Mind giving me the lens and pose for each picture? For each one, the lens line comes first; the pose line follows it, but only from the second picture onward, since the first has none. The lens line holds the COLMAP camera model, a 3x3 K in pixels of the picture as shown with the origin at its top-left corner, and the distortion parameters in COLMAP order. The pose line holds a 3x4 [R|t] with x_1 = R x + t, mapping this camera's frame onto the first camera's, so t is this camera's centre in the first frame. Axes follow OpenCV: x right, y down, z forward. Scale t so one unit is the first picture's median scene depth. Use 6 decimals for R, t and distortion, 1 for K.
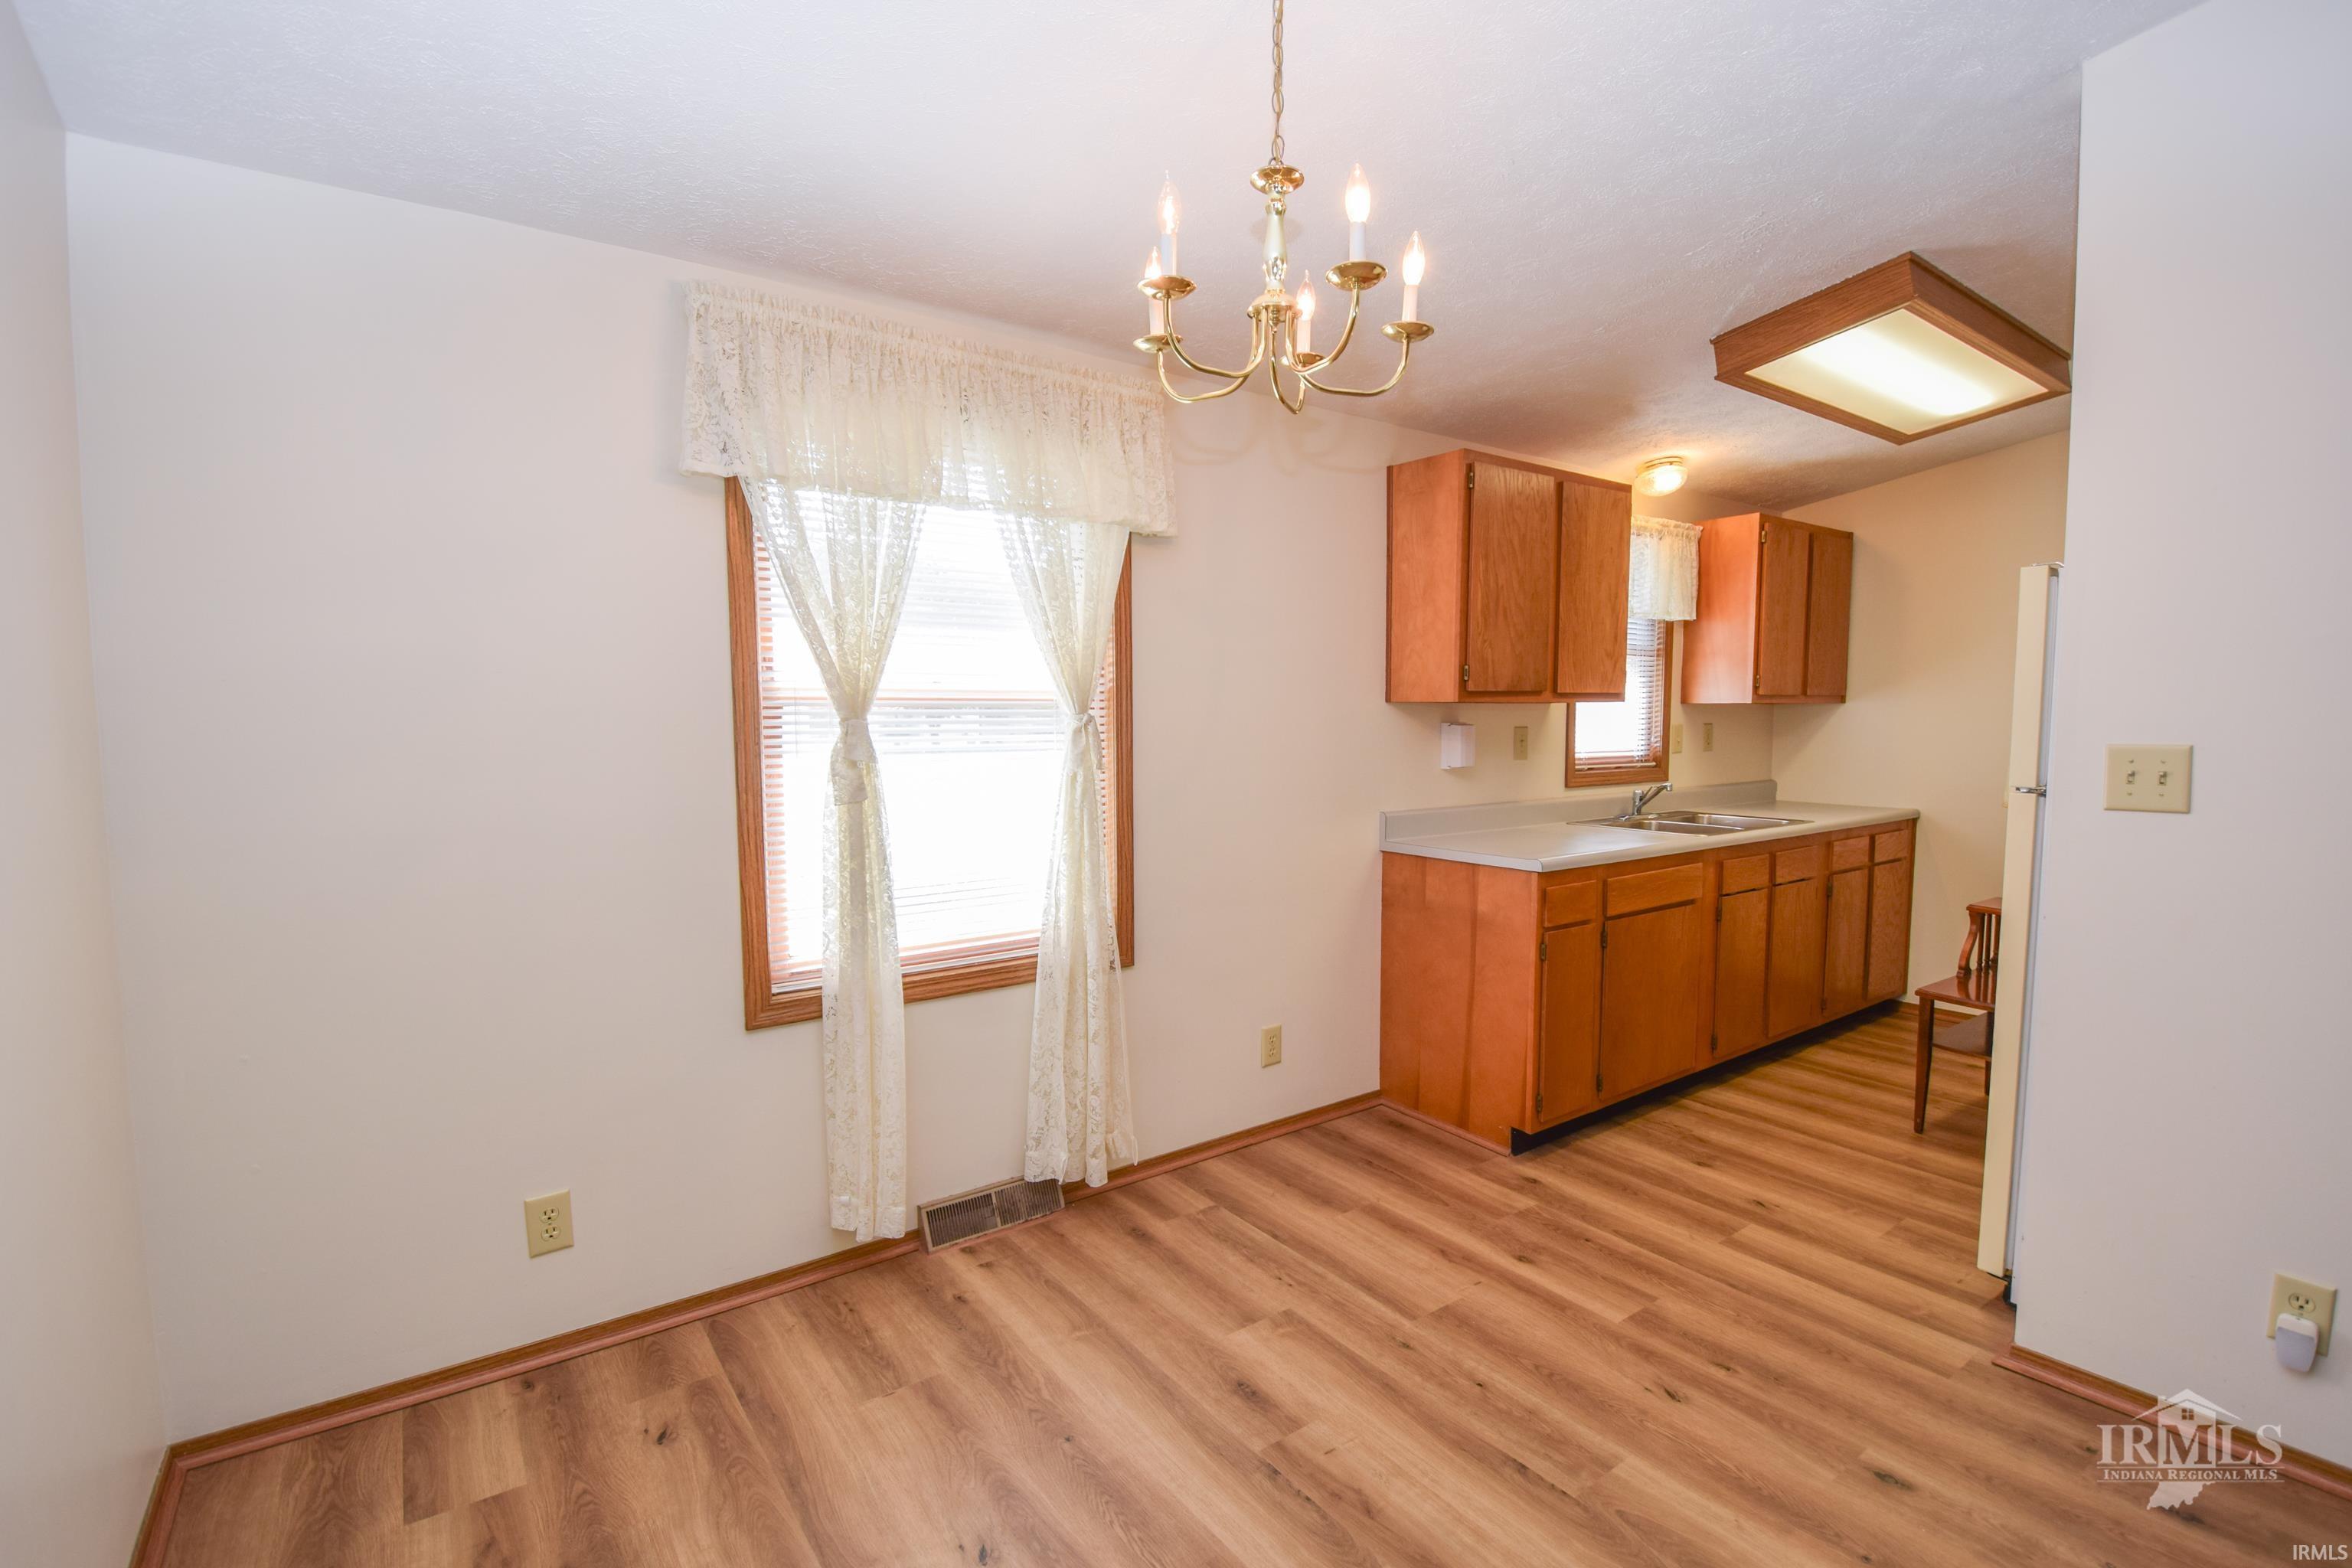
lens RADIAL K [[1058.8, 0, 1185.5], [0, 1058.8, 794.8], [0, 0, 1]] dist [0.018794, -0.022785]
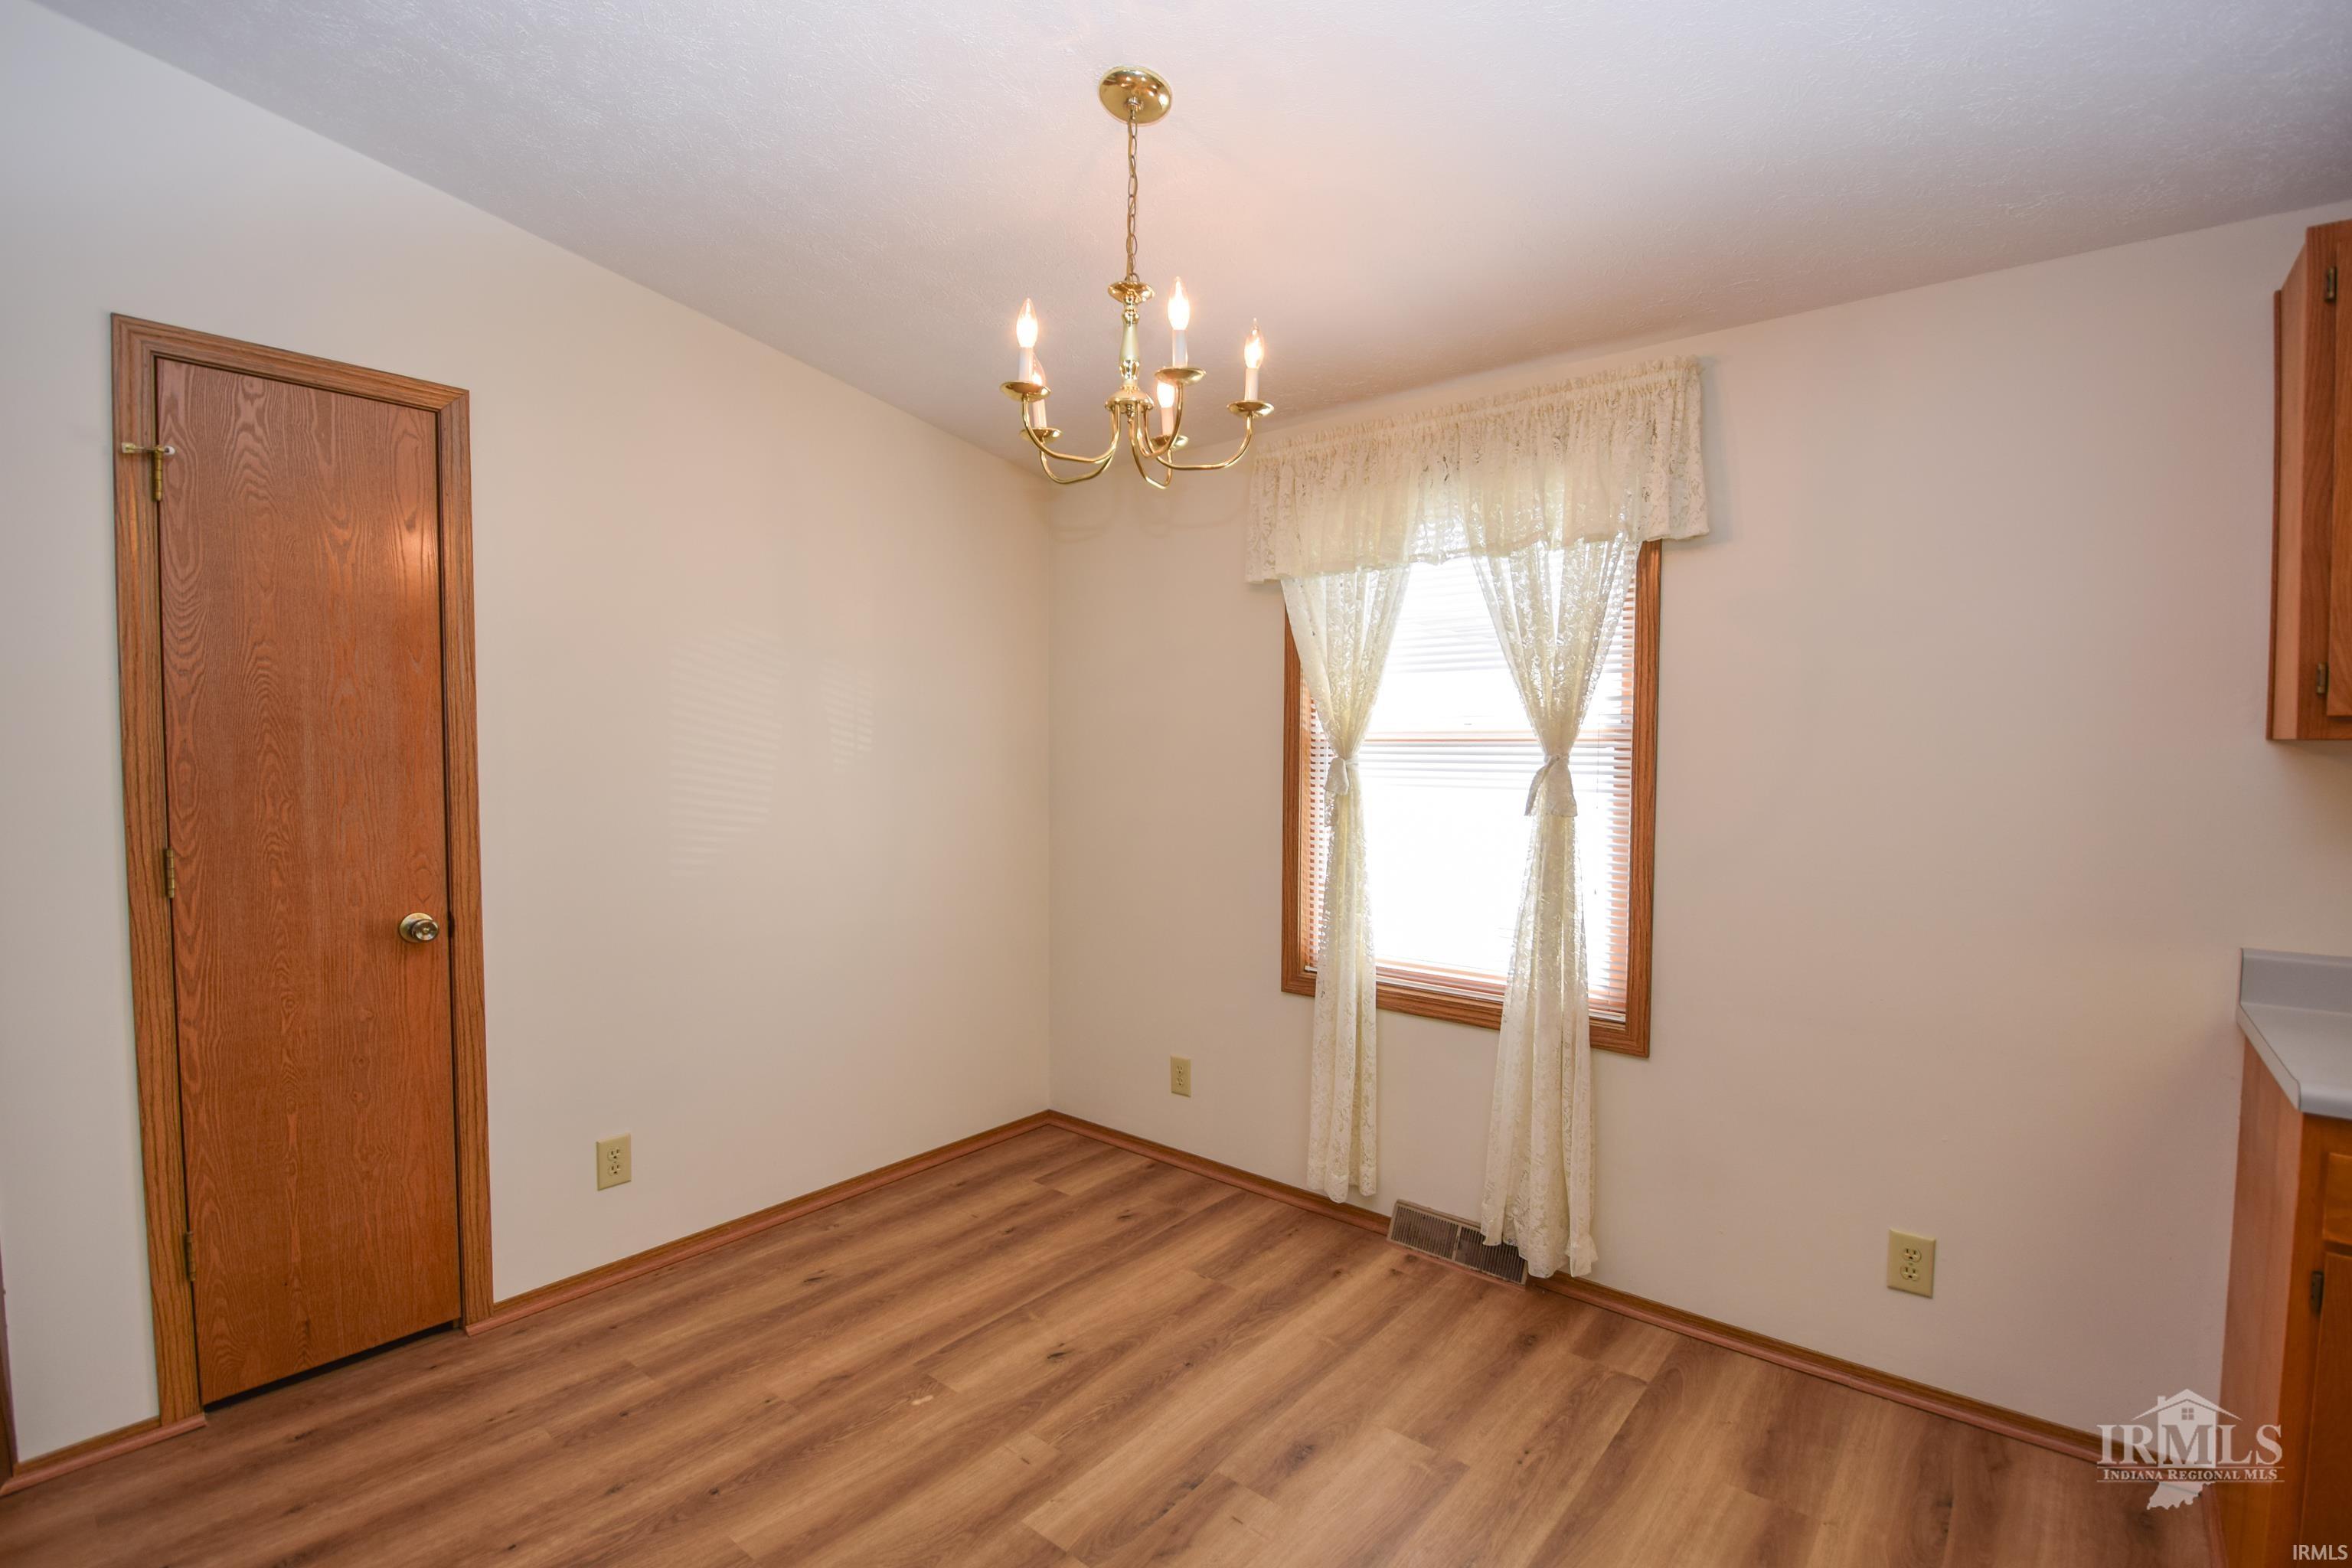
lens RADIAL K [[1058.8, 0, 1185.5], [0, 1058.8, 794.8], [0, 0, 1]] dist [0.018794, -0.022785]
pose [[0.250626, 0.044427, -0.967064, 0.551833], [-0.079454, 0.996520, 0.025189, -0.030671], [0.964818, 0.070524, 0.253284, 0.357719]]
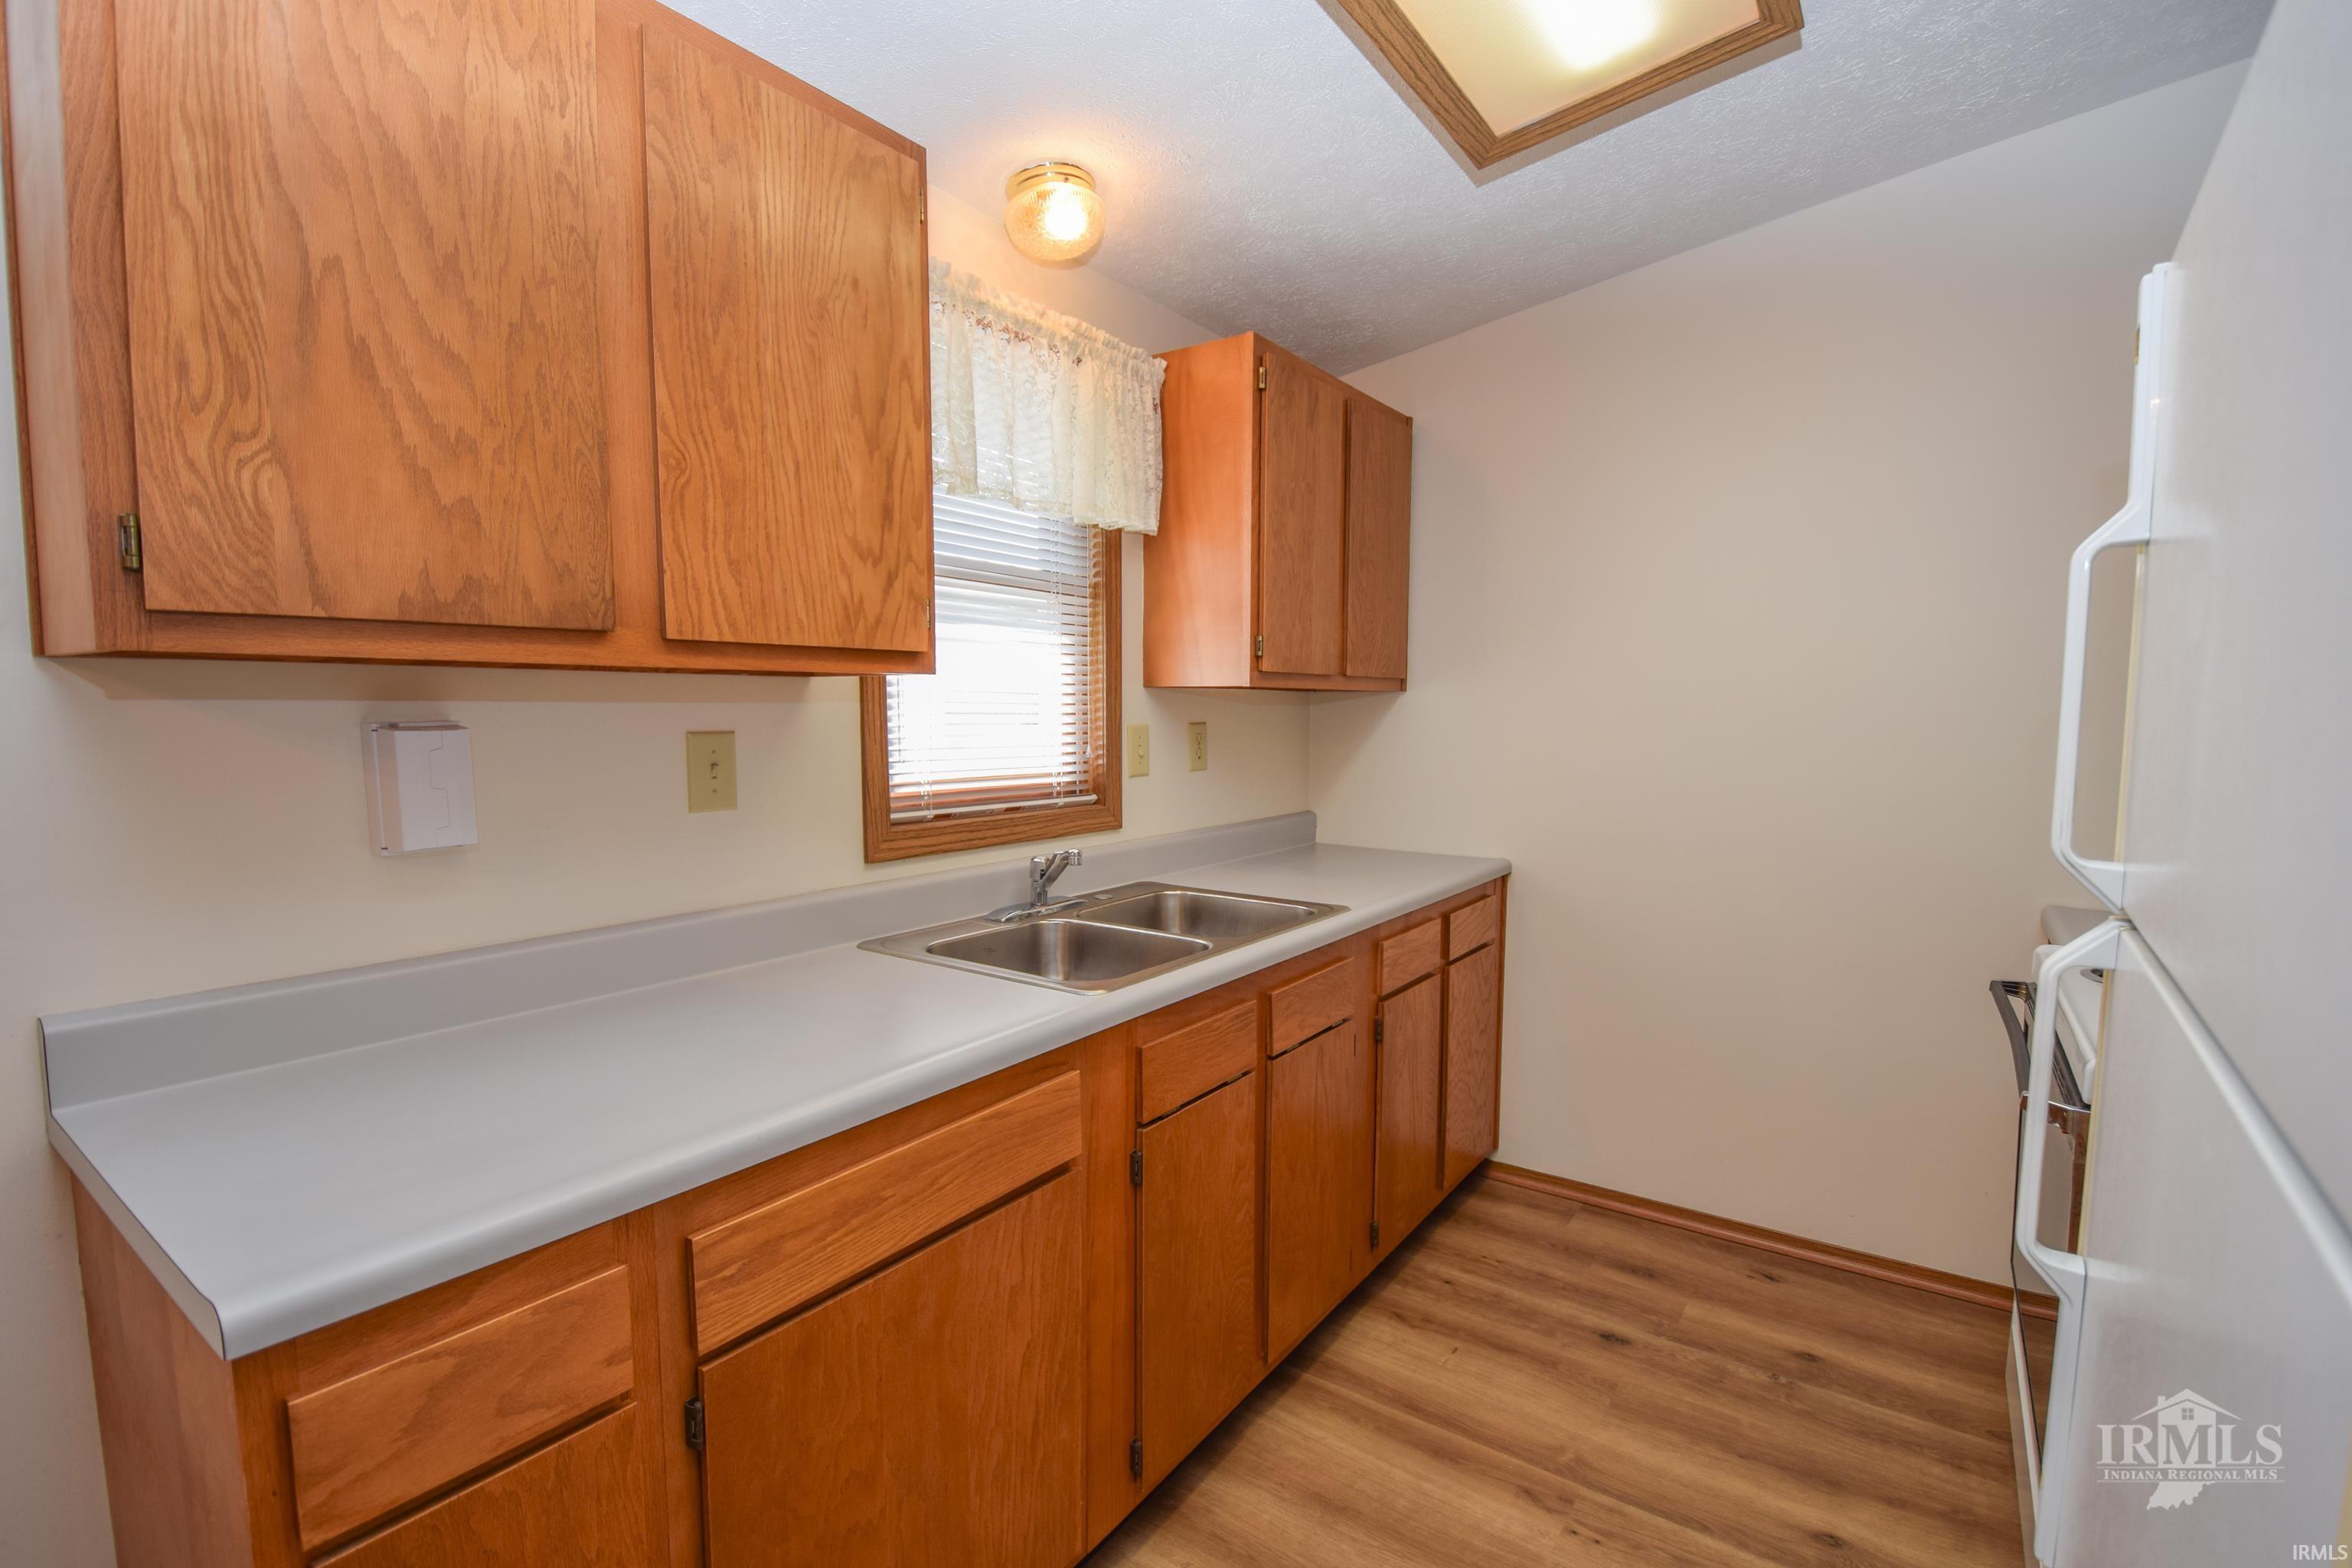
lens RADIAL K [[1058.8, 0, 1185.5], [0, 1058.8, 794.8], [0, 0, 1]] dist [0.018794, -0.022785]
pose [[0.946224, -0.020573, 0.322859, 0.398699], [0.018989, 0.999787, 0.008053, -0.043389], [-0.322955, -0.001489, 0.946413, 0.608505]]
